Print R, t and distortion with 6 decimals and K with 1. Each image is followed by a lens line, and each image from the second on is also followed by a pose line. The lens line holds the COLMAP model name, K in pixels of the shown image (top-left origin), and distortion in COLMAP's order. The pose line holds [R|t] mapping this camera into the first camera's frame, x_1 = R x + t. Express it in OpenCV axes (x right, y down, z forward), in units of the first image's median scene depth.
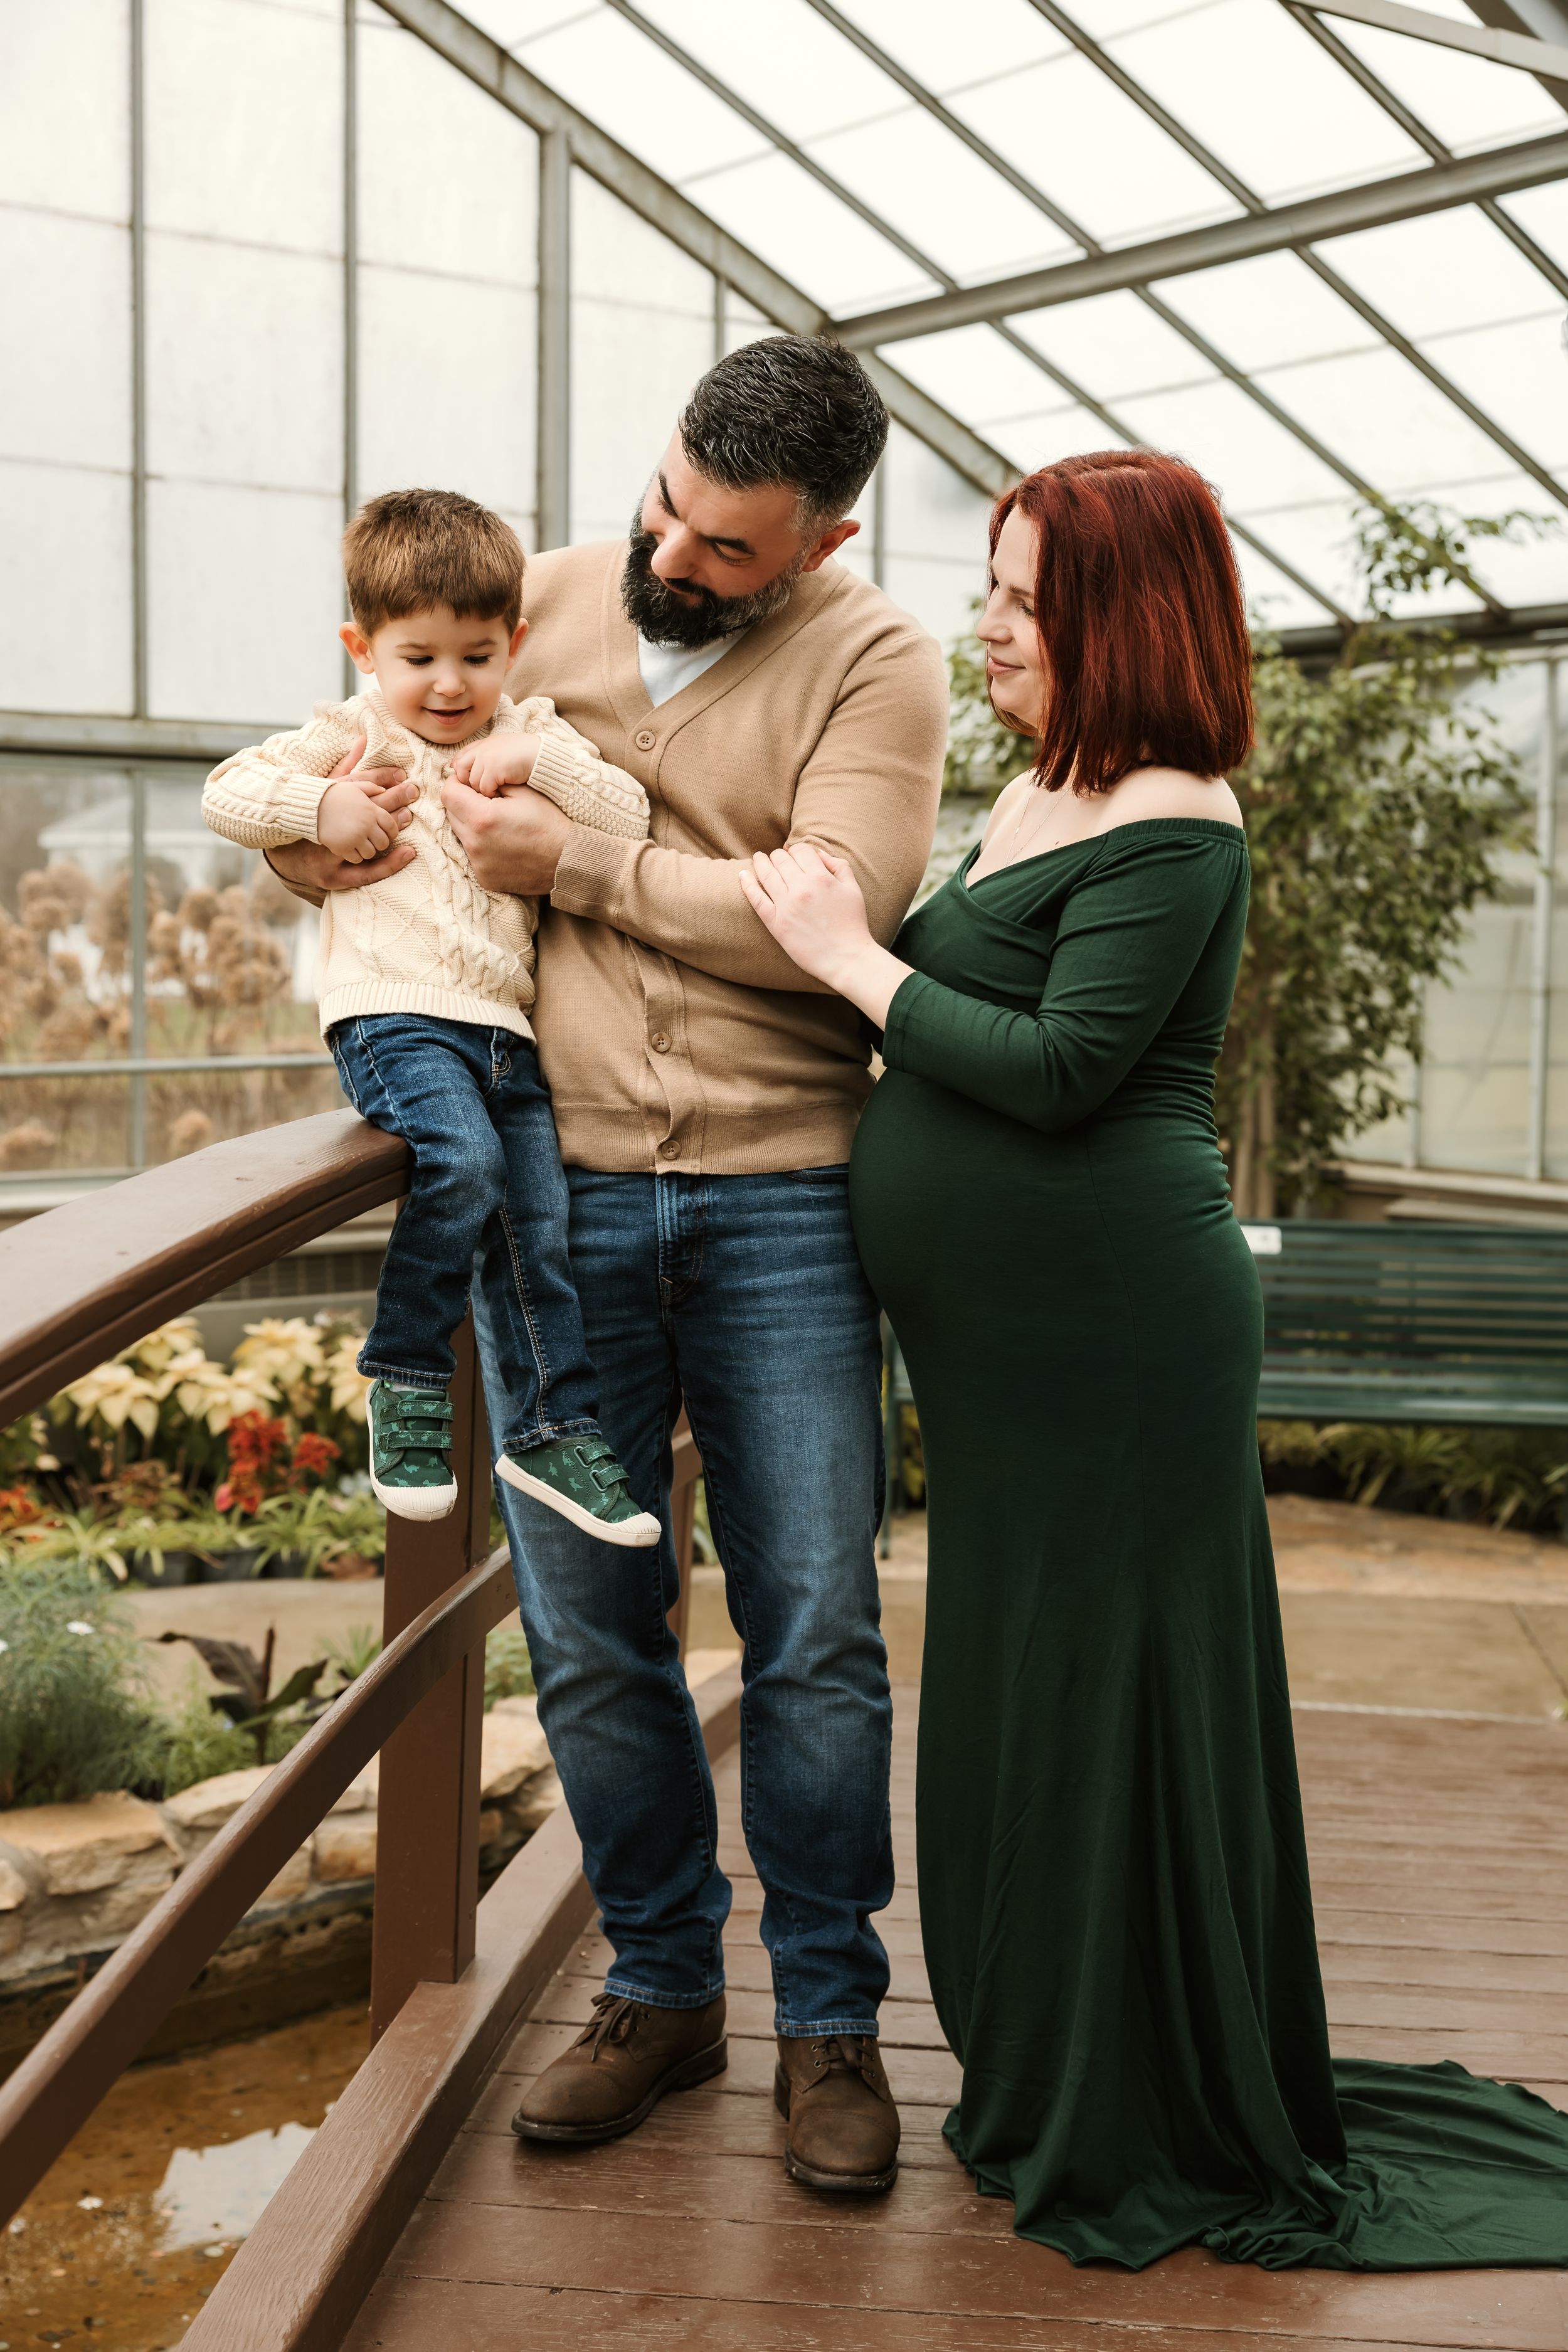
lens RADIAL K [[2940.5, 0, 784.0], [0, 2940.5, 1176.0], [0, 0, 1]] dist [0.000988, 0.023776]
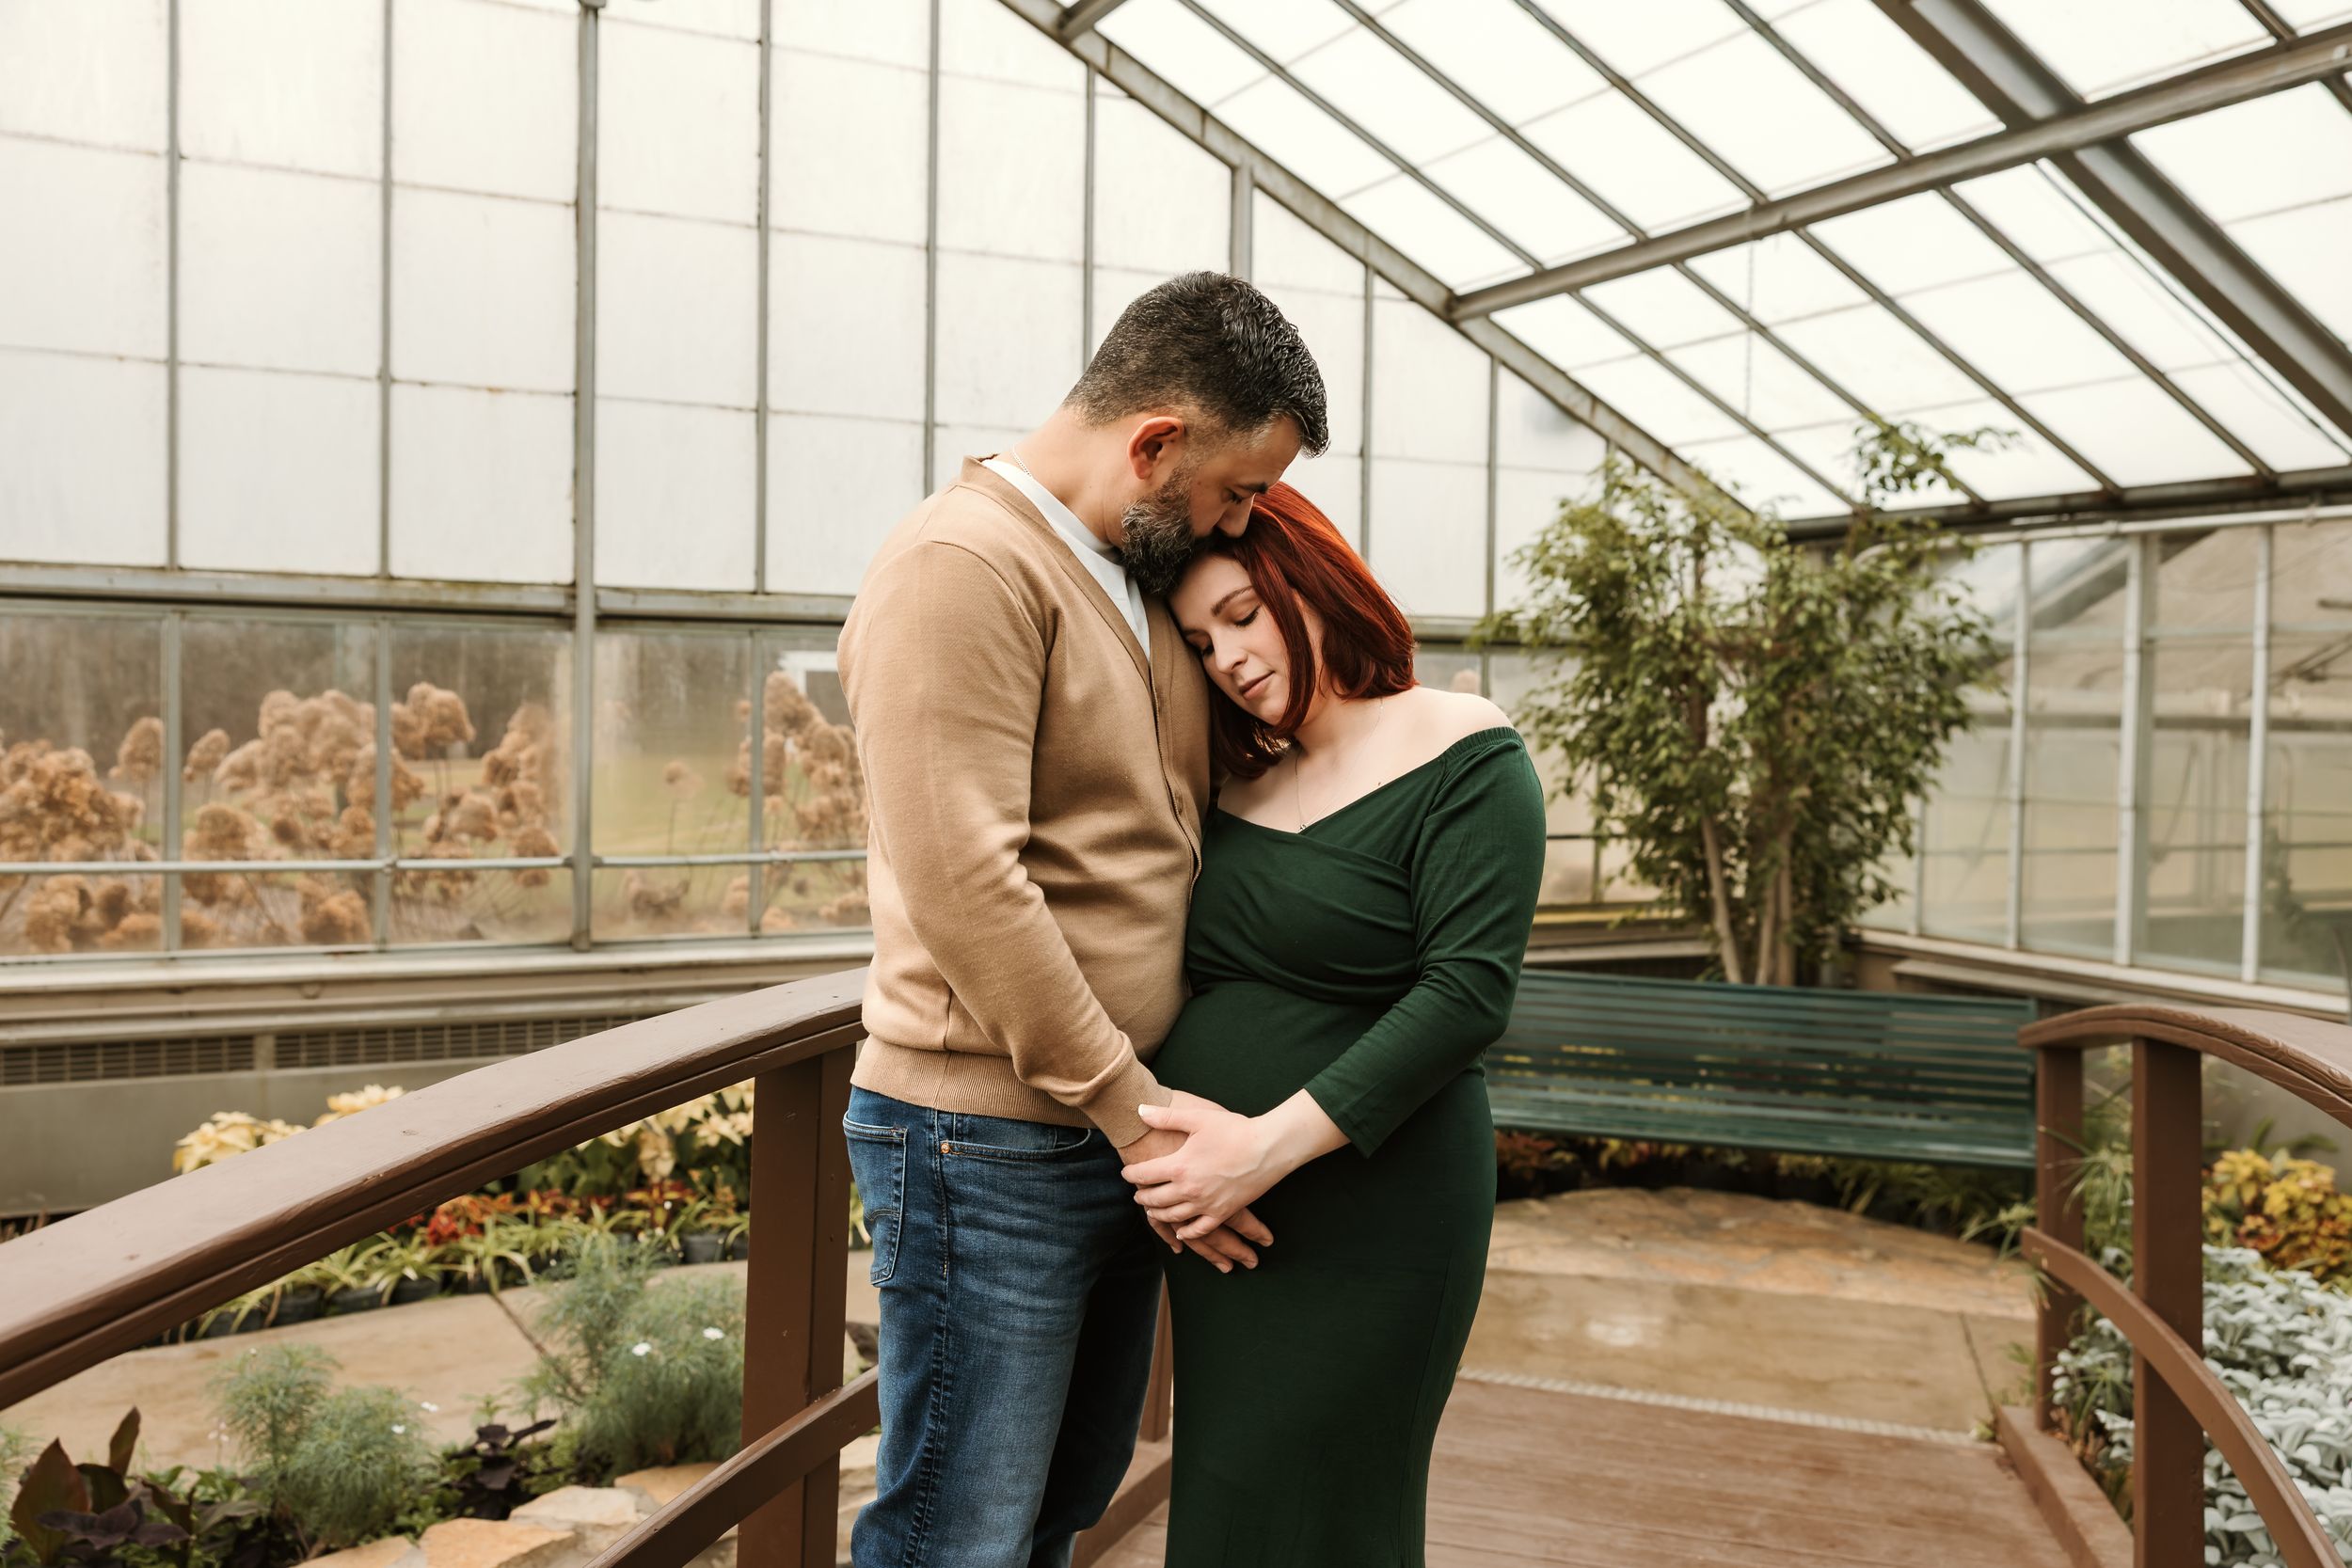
lens RADIAL K [[2019.3, 0, 1168.0], [0, 2019.3, 784.9], [0, 0, 1]] dist [-0.017665, 0.002411]
pose [[0.982582, 0.010336, -0.185543, 0.076809], [-0.018483, 0.998937, -0.042230, -0.034115], [0.184909, 0.044924, 0.981728, 0.106621]]
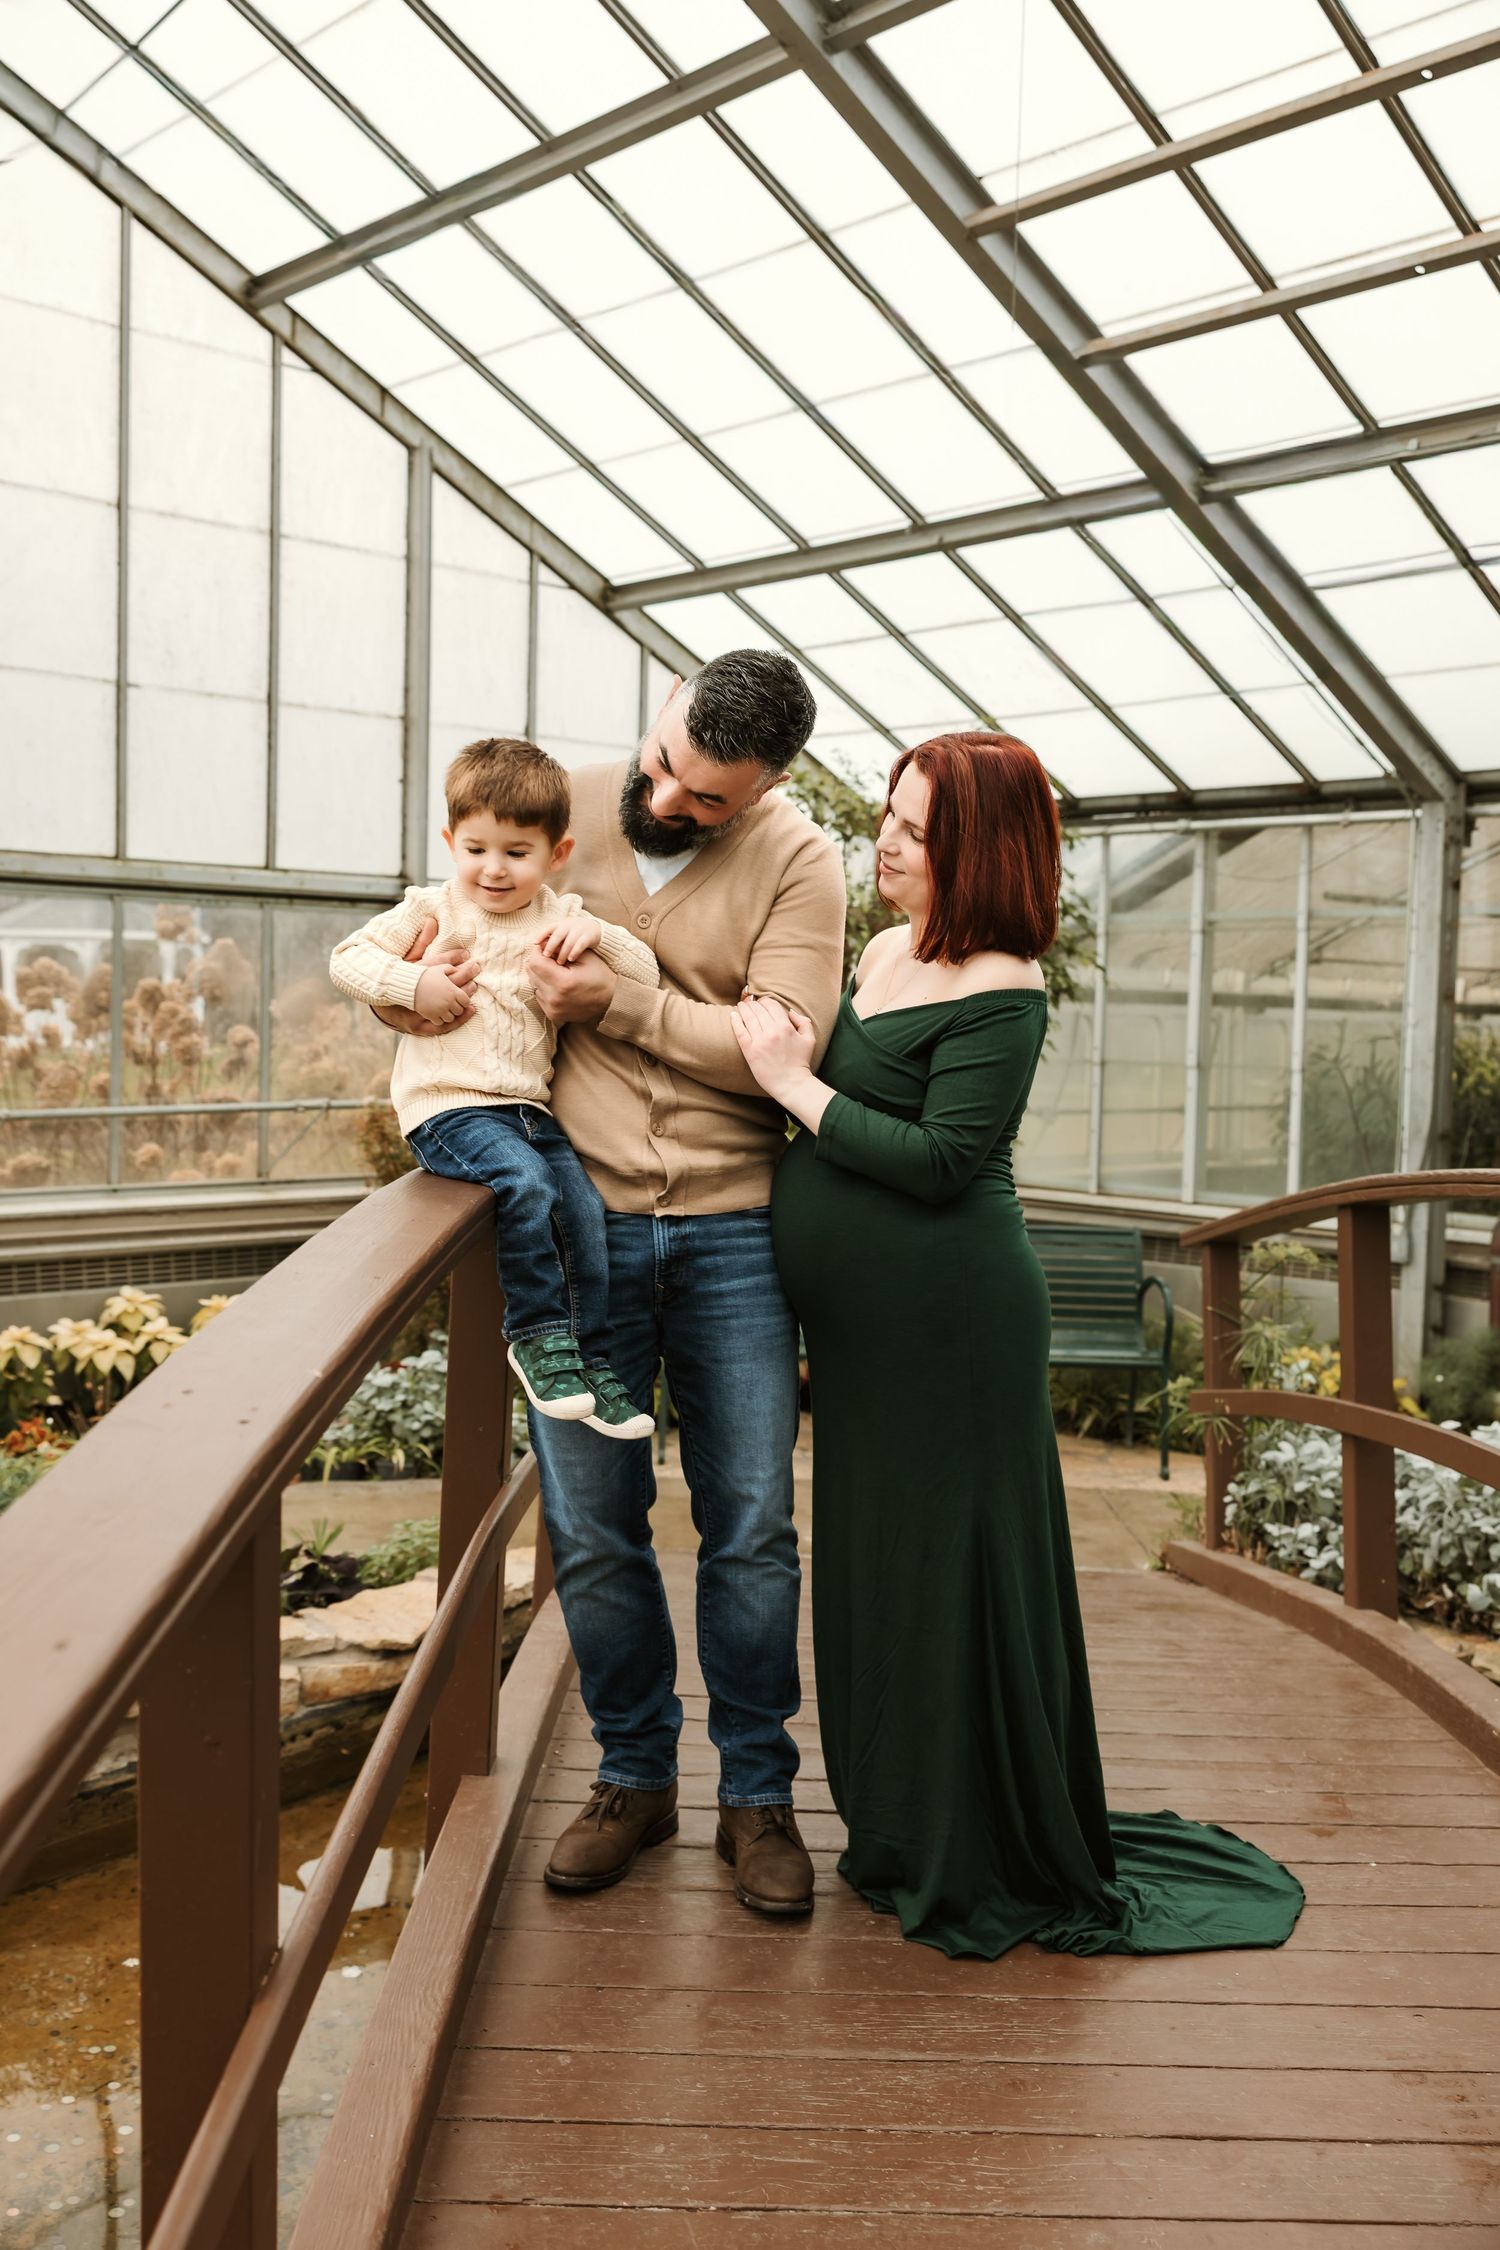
lens RADIAL K [[2117.9, 0, 718.1], [0, 2117.9, 1131.2], [0, 0, 1]] dist [0.002862, 0.006067]
pose [[0.994333, 0.004698, 0.106202, -0.050439], [-0.002374, 0.999755, -0.022000, -0.007263], [-0.106279, 0.021623, 0.994101, -0.018484]]
